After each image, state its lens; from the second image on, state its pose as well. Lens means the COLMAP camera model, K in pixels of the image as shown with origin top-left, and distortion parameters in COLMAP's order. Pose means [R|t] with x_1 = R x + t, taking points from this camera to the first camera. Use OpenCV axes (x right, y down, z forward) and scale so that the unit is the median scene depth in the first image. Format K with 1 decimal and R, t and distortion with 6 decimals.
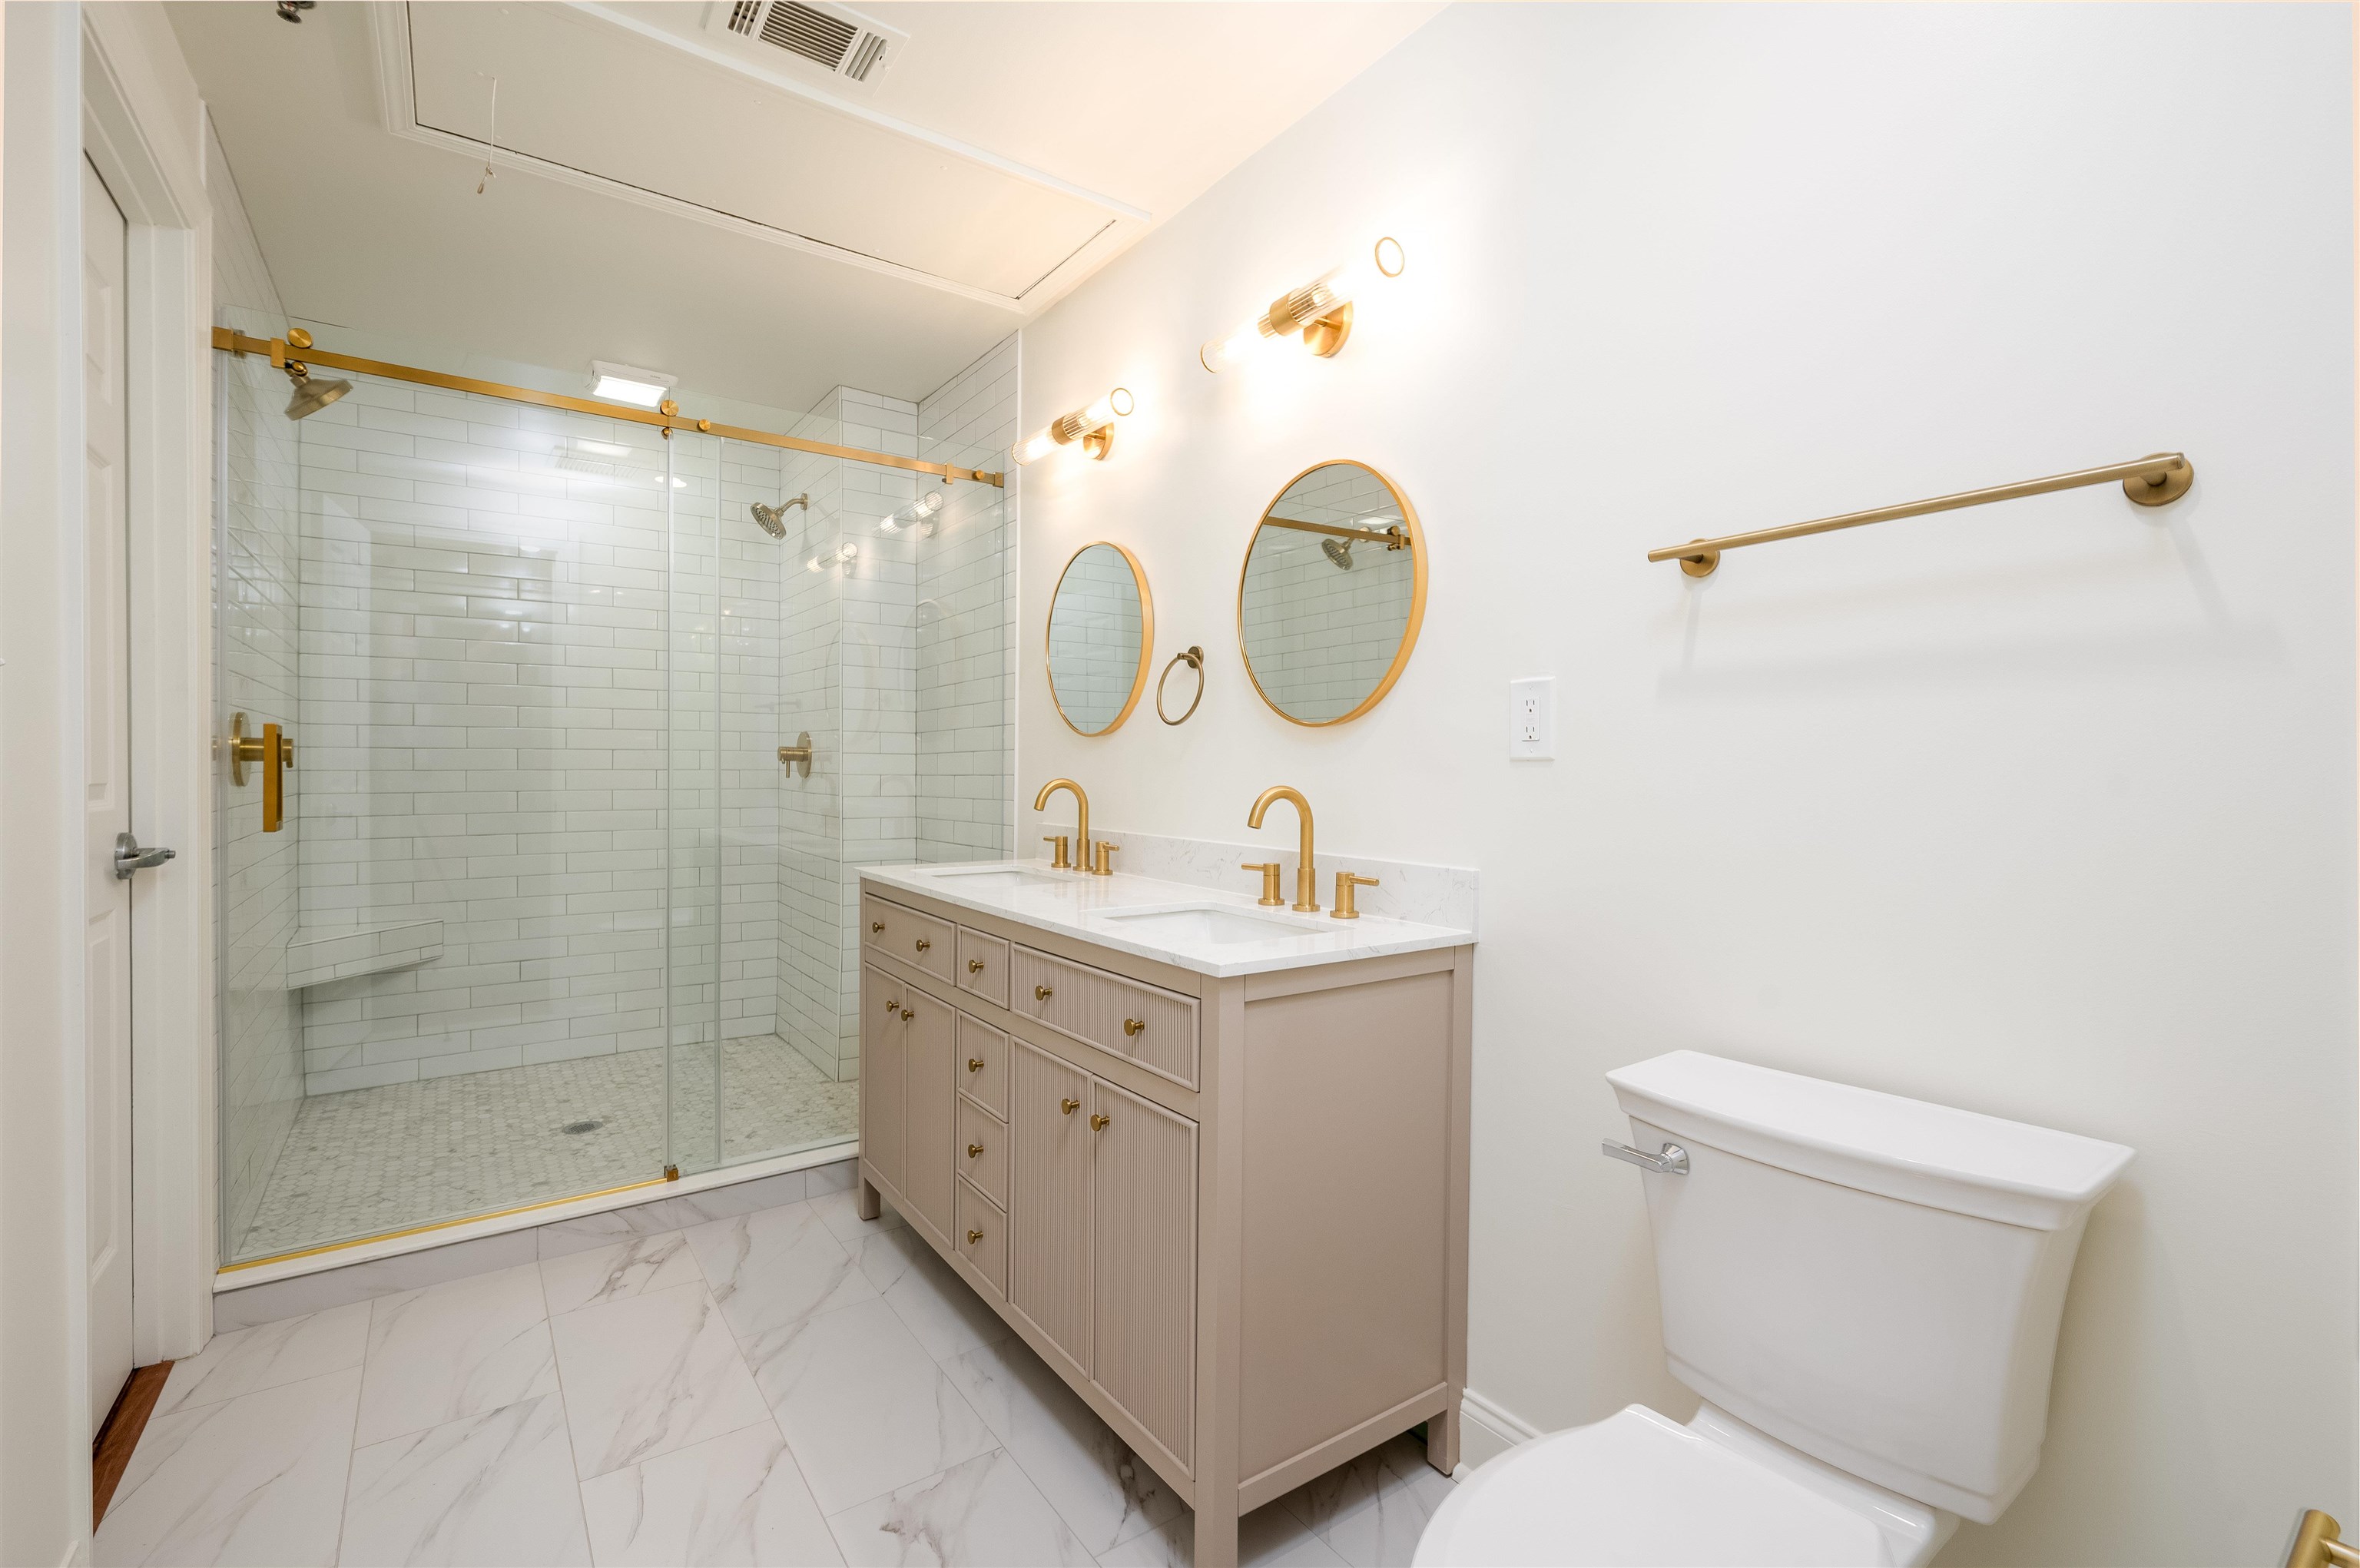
lens RADIAL K [[1075.8, 0, 1196.0], [0, 1075.8, 778.4], [0, 0, 1]] dist [0.007529, 0.001982]
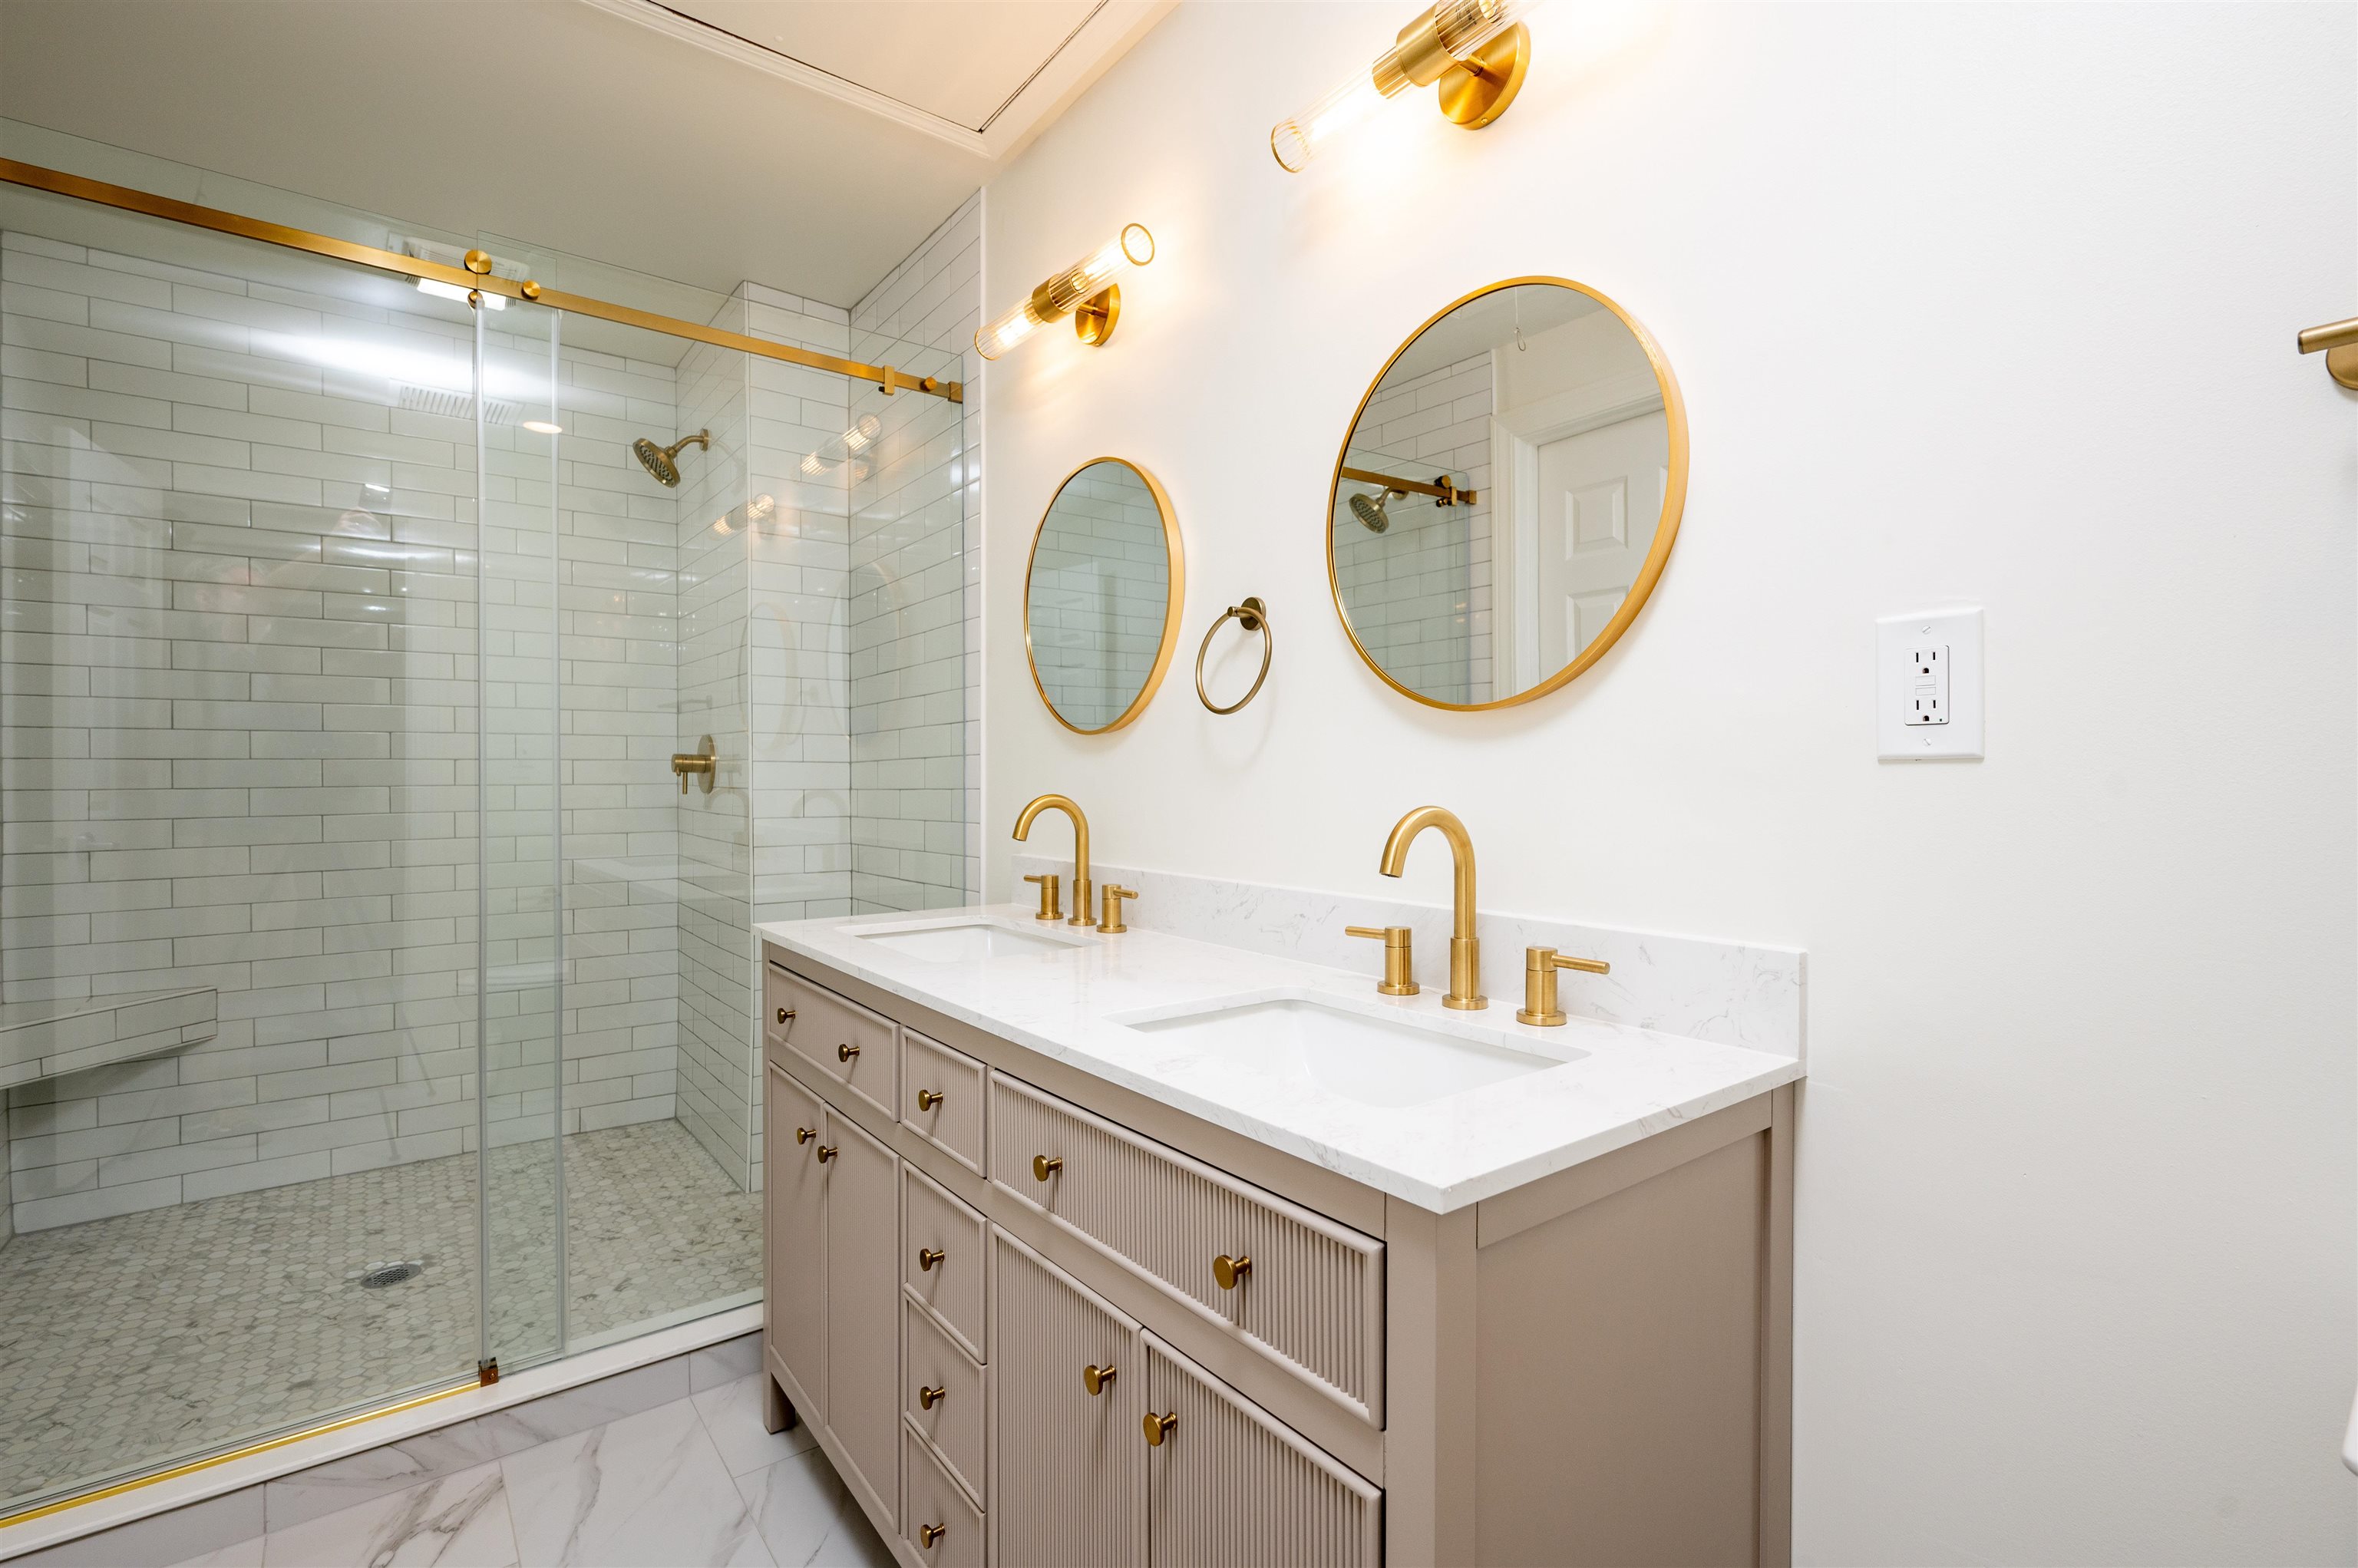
lens RADIAL K [[1074.9, 0, 1166.6], [0, 1074.9, 784.7], [0, 0, 1]] dist [0.007529, 0.001982]
pose [[0.999827, -0.008477, 0.016556, -0.058041], [0.008504, 0.999963, -0.001545, -0.004034], [-0.016542, 0.001685, 0.999862, 0.283323]]
